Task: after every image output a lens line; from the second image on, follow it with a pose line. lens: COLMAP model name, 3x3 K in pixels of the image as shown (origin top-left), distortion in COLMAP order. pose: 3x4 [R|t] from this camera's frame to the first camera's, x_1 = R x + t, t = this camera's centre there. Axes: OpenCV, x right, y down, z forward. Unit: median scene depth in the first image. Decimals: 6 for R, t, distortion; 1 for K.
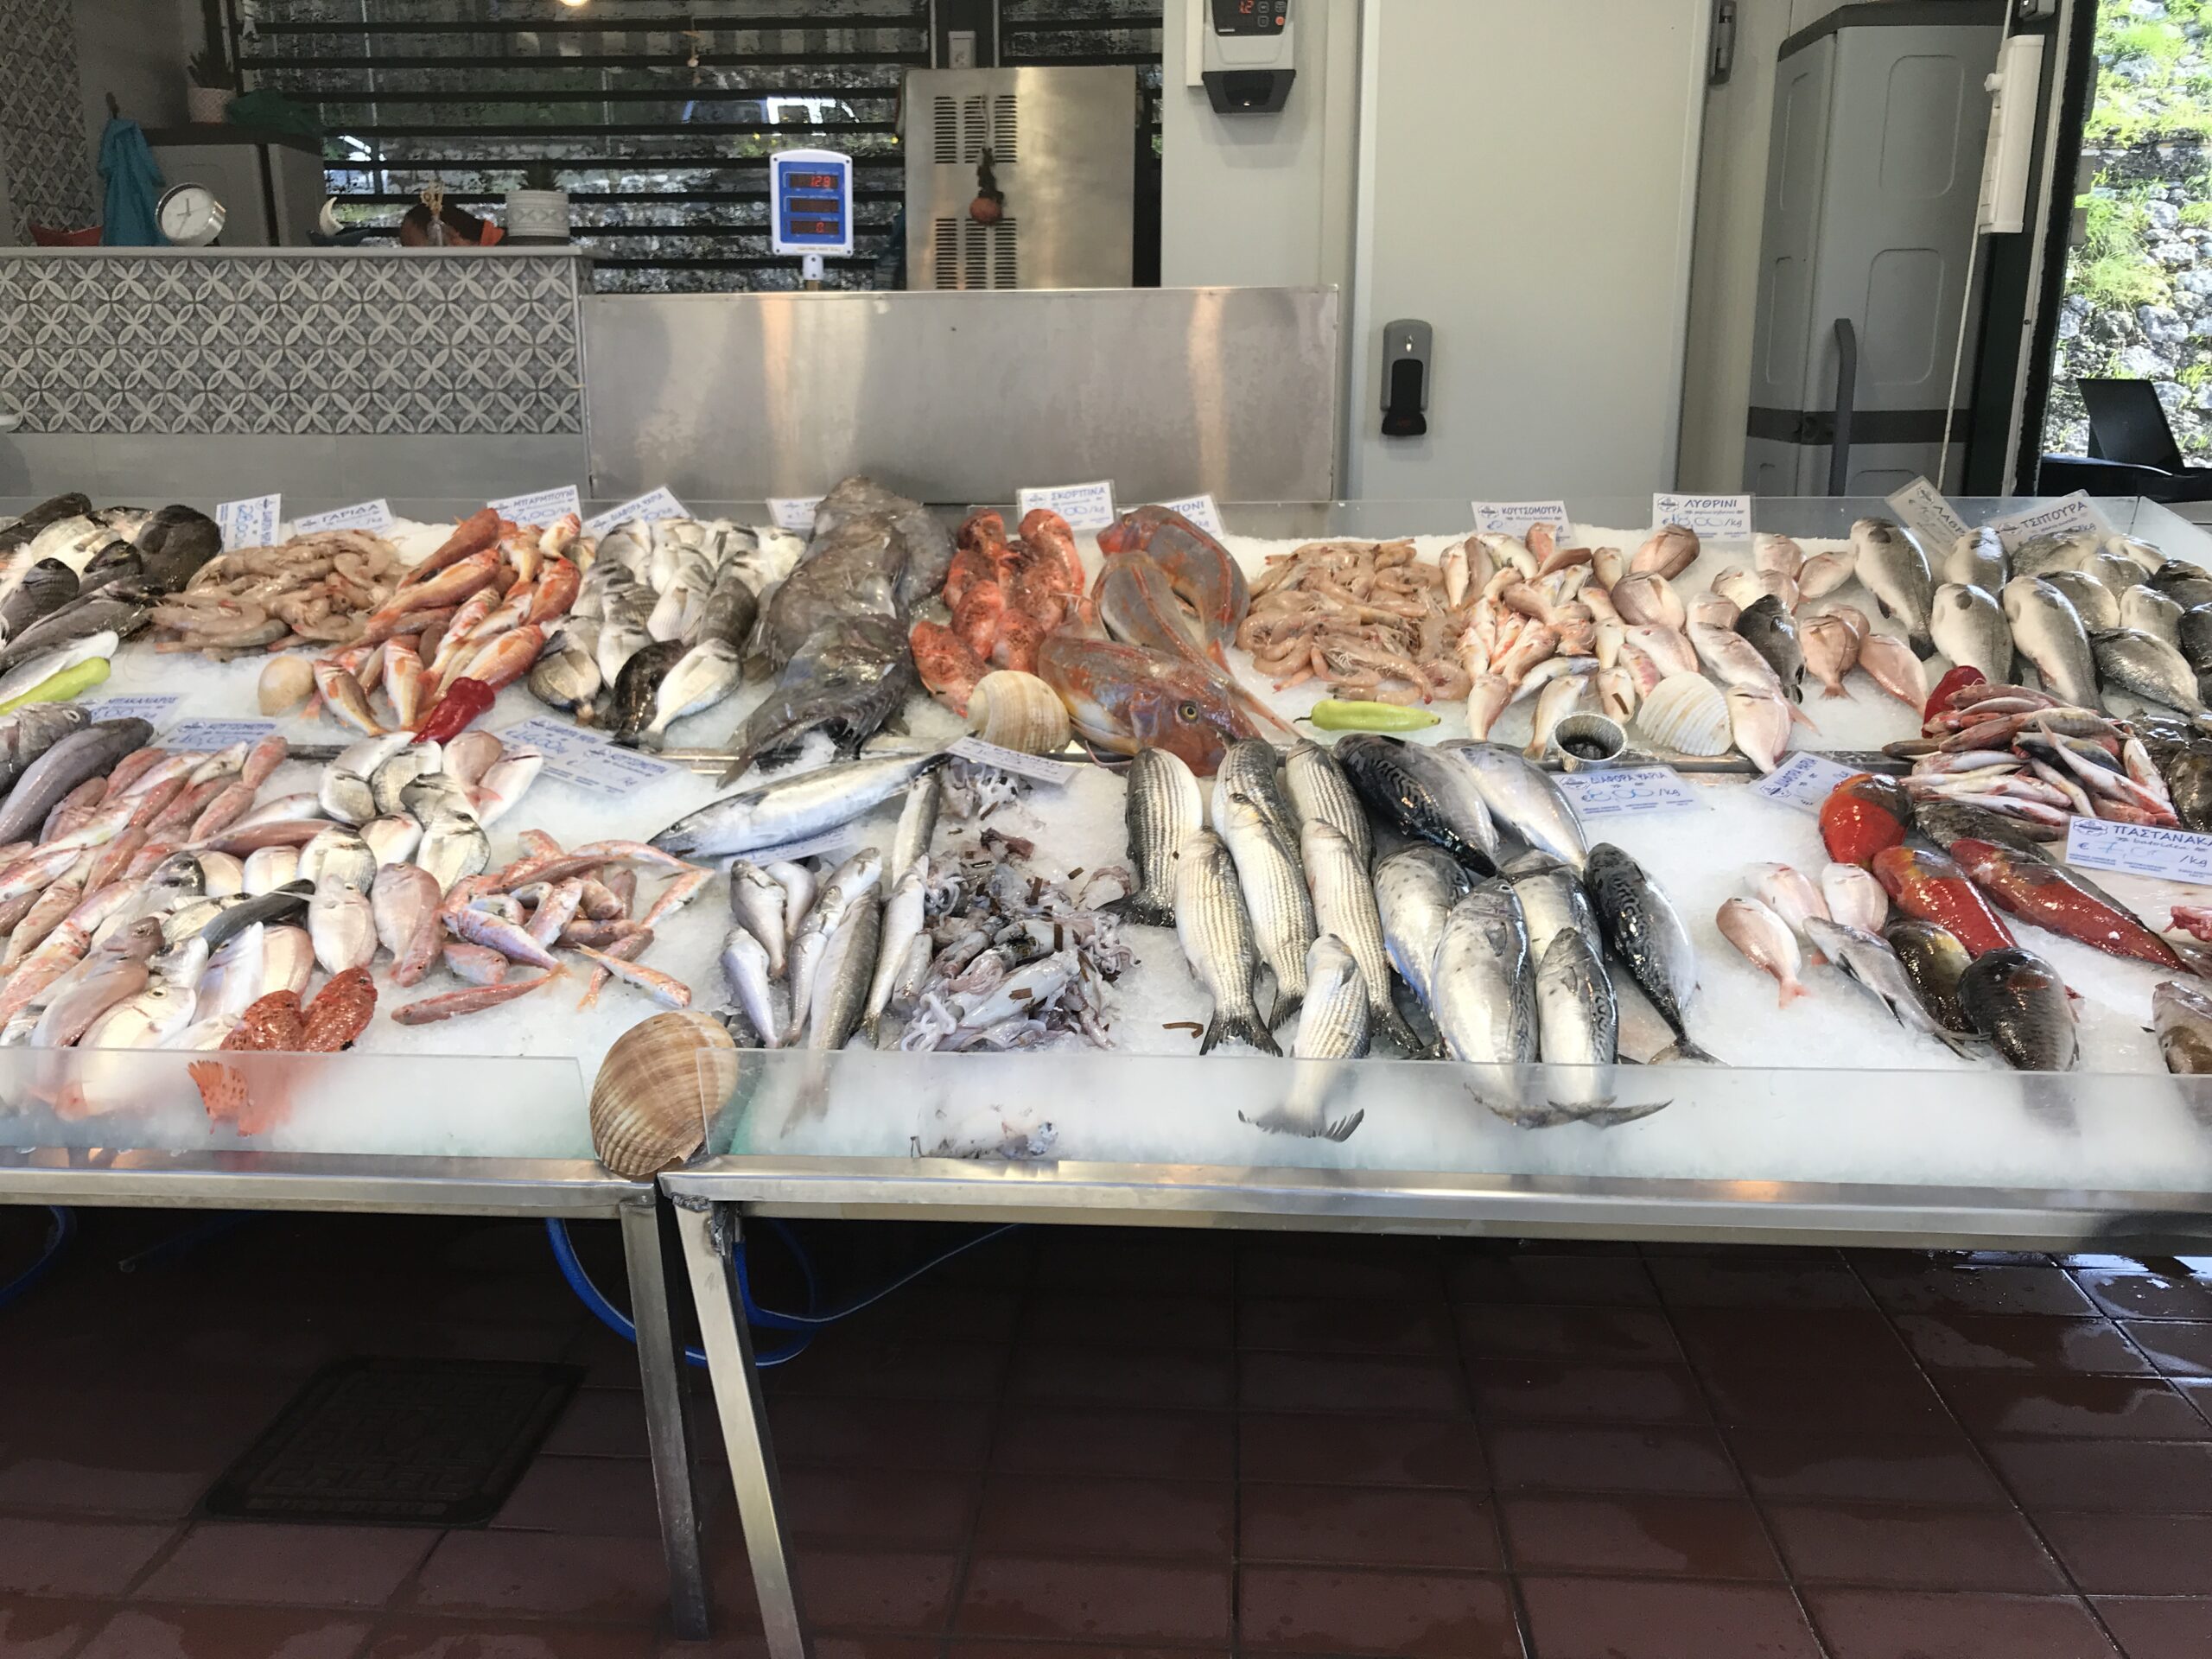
lens RADIAL K [[1826.5, 0, 1109.4], [0, 1826.5, 839.1], [0, 0, 1]] dist [0.018282, -0.027957]
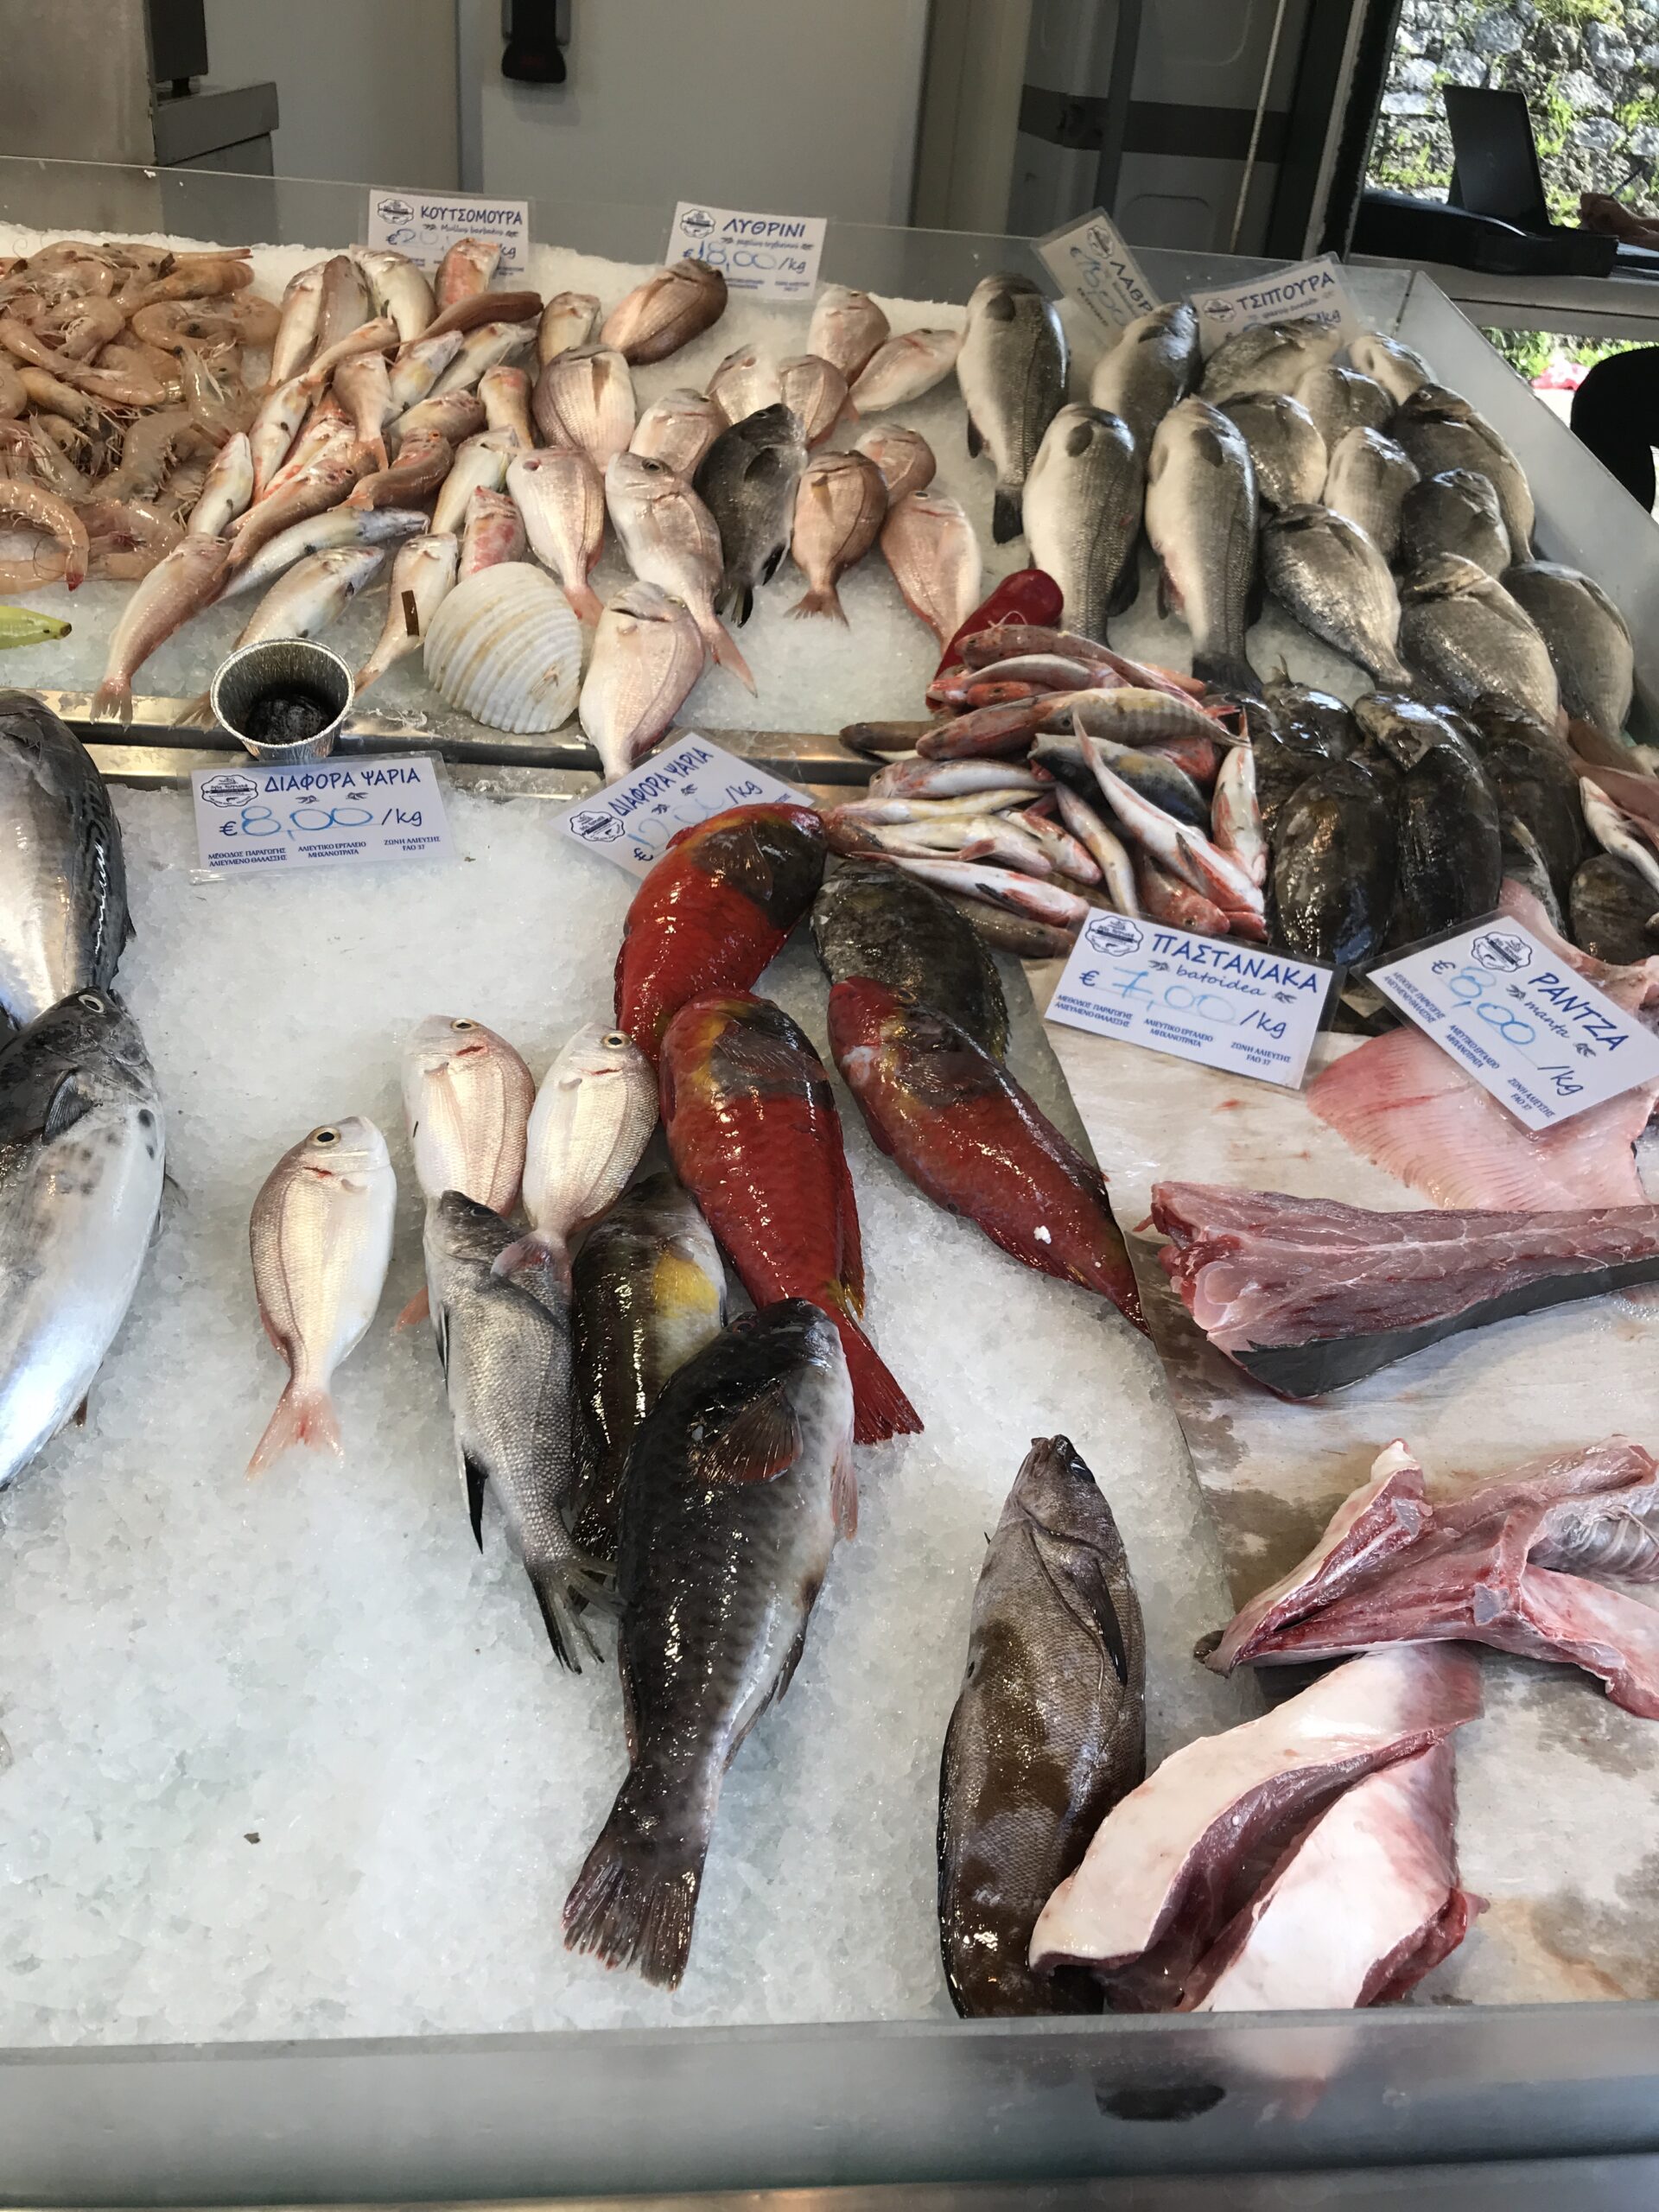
lens RADIAL K [[1826.5, 0, 830.4], [0, 1826.5, 1105.9], [0, 0, 1]] dist [0.018282, -0.027957]
pose [[0.985763, 0.003233, 0.168109, 0.278403], [-0.050754, 0.958898, 0.279173, -0.082350], [-0.160297, -0.283731, 0.945411, 0.372131]]
